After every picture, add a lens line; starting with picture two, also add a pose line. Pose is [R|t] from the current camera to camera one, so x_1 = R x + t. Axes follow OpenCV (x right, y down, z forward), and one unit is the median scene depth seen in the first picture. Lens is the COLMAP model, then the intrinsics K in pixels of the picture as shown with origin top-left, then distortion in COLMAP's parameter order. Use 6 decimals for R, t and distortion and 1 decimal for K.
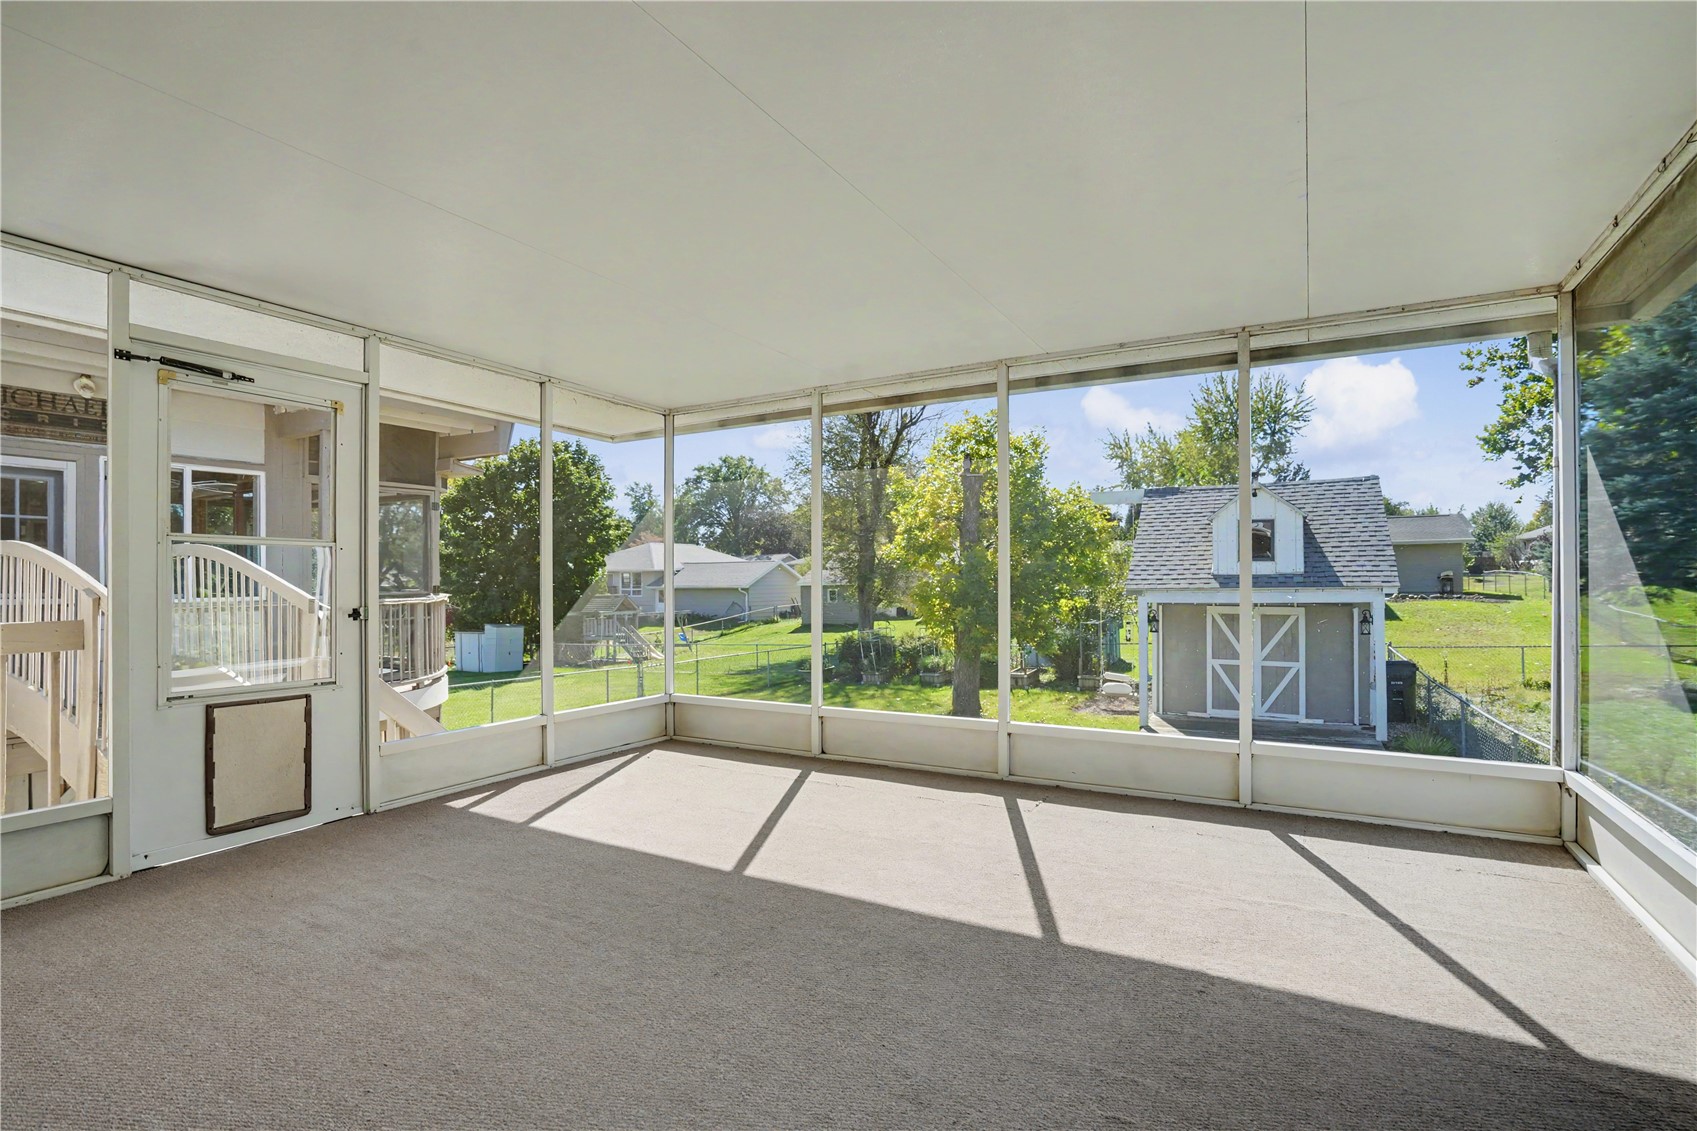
lens RADIAL K [[822.0, 0, 838.8], [0, 822.0, 575.3], [0, 0, 1]] dist [-0.038669, -0.000702]
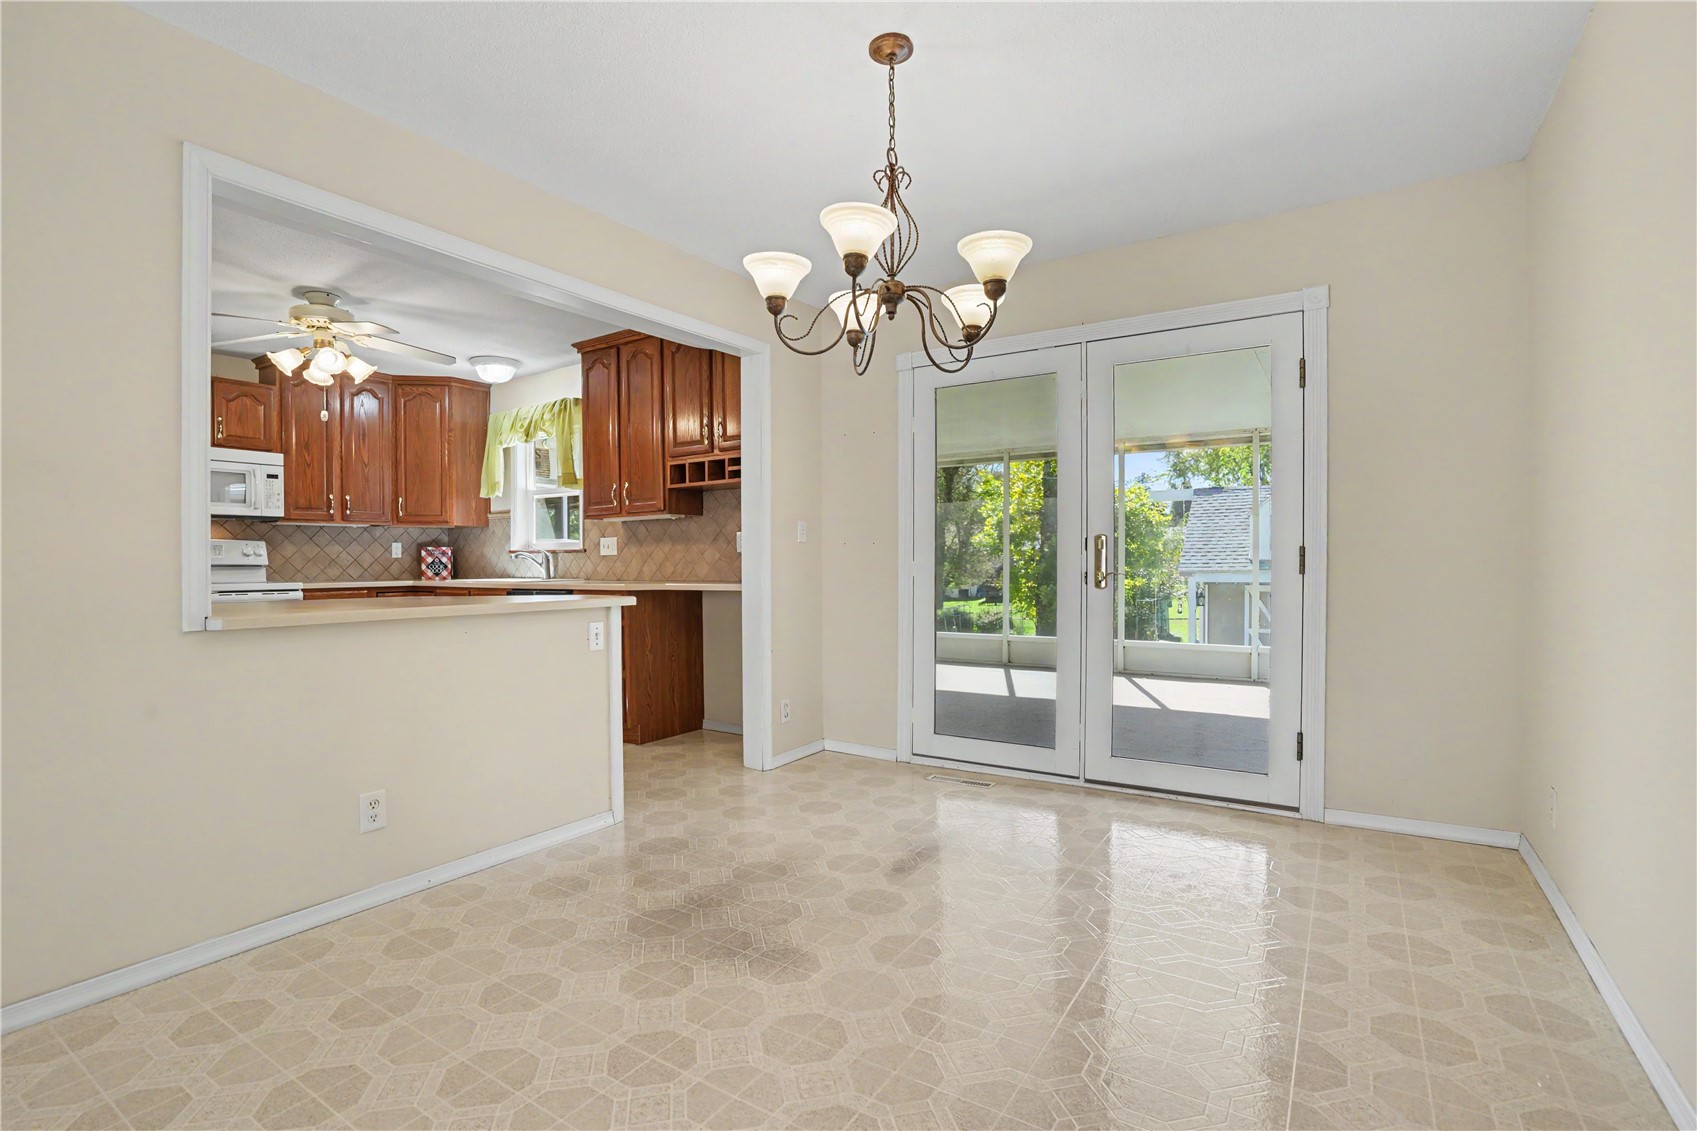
lens RADIAL K [[813.0, 0, 844.8], [0, 813.0, 575.4], [0, 0, 1]] dist [-0.019091, 0.000166]
pose [[0.999073, 0.001184, -0.043038, -0.092511], [-0.000371, 0.999821, 0.018903, 0.000631], [0.043053, -0.018869, 0.998895, -0.227830]]
